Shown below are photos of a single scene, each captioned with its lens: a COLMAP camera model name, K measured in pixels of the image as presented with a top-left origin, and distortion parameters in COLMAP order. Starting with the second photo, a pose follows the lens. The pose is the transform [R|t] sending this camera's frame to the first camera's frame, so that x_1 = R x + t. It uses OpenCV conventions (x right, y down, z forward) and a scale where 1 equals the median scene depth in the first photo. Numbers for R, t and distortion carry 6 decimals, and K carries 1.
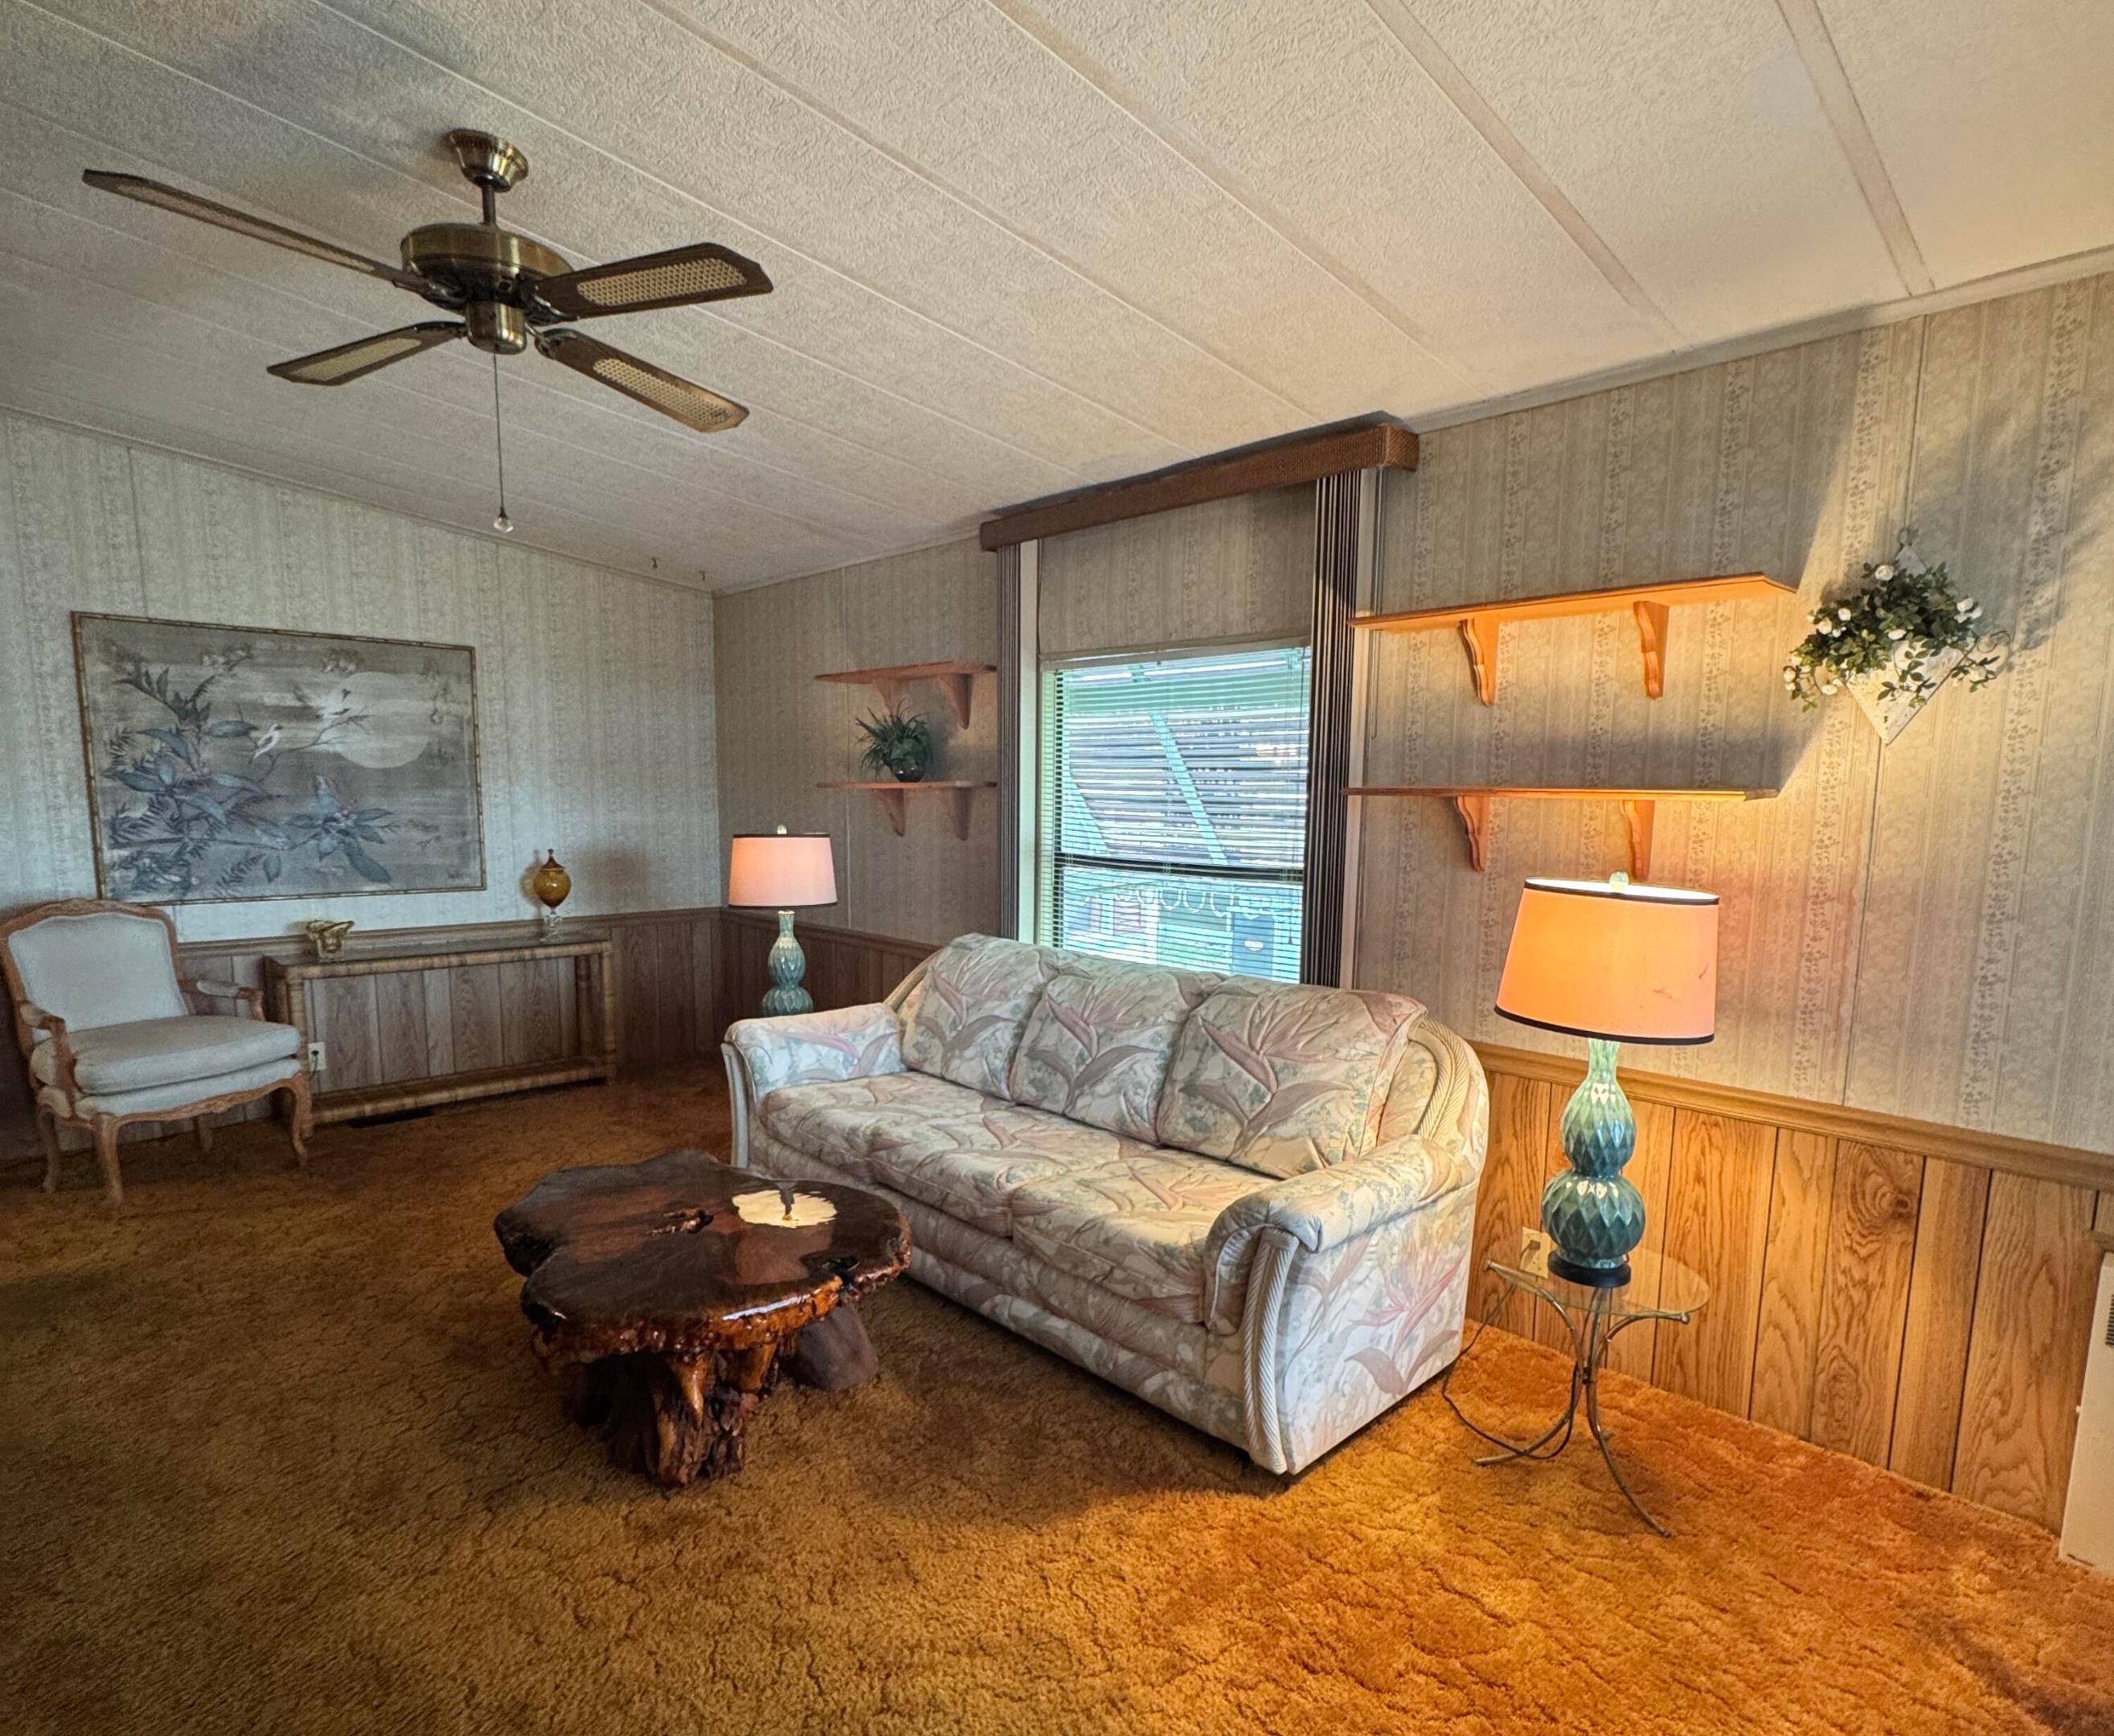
lens RADIAL K [[1127.4, 0, 1062.4], [0, 1127.4, 947.0], [0, 0, 1]] dist [-0.001893, -0.000639]
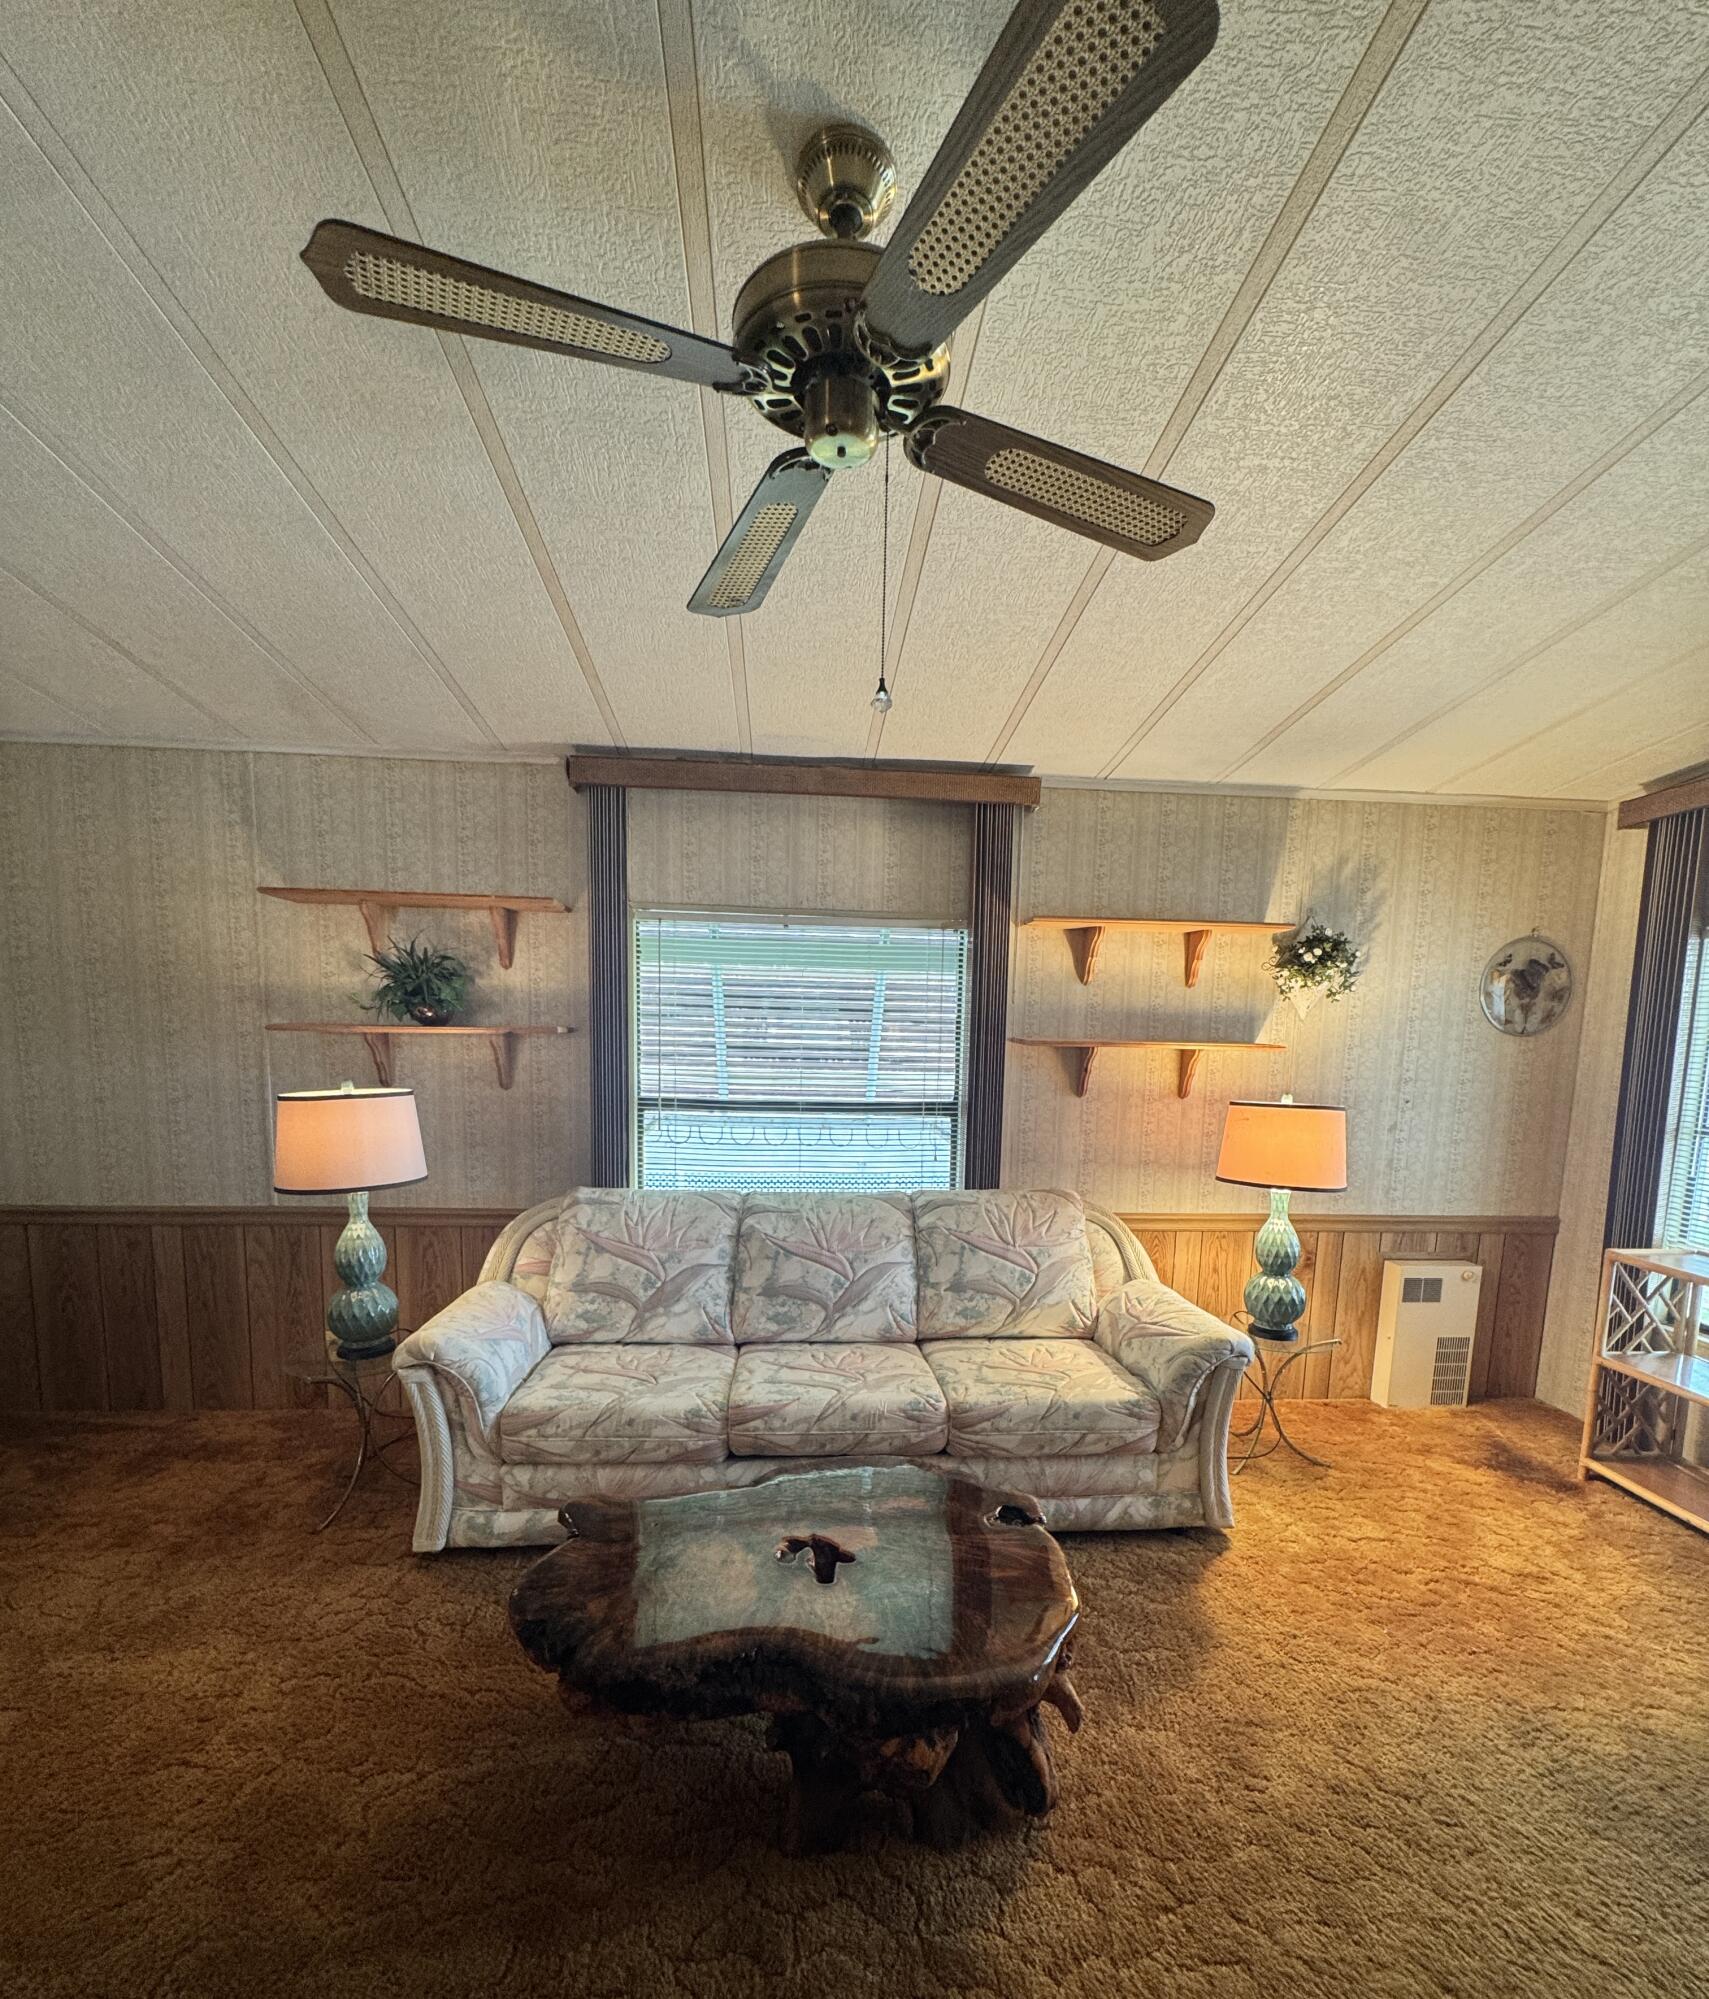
lens RADIAL K [[926.5, 0, 849.8], [0, 926.5, 1136.0], [0, 0, 1]] dist [-0.004225, -0.000591]
pose [[0.636787, -0.089249, 0.765857, -0.696646], [0.093795, 0.994868, 0.037950, -0.083515], [-0.765313, 0.047667, 0.641890, 0.426278]]
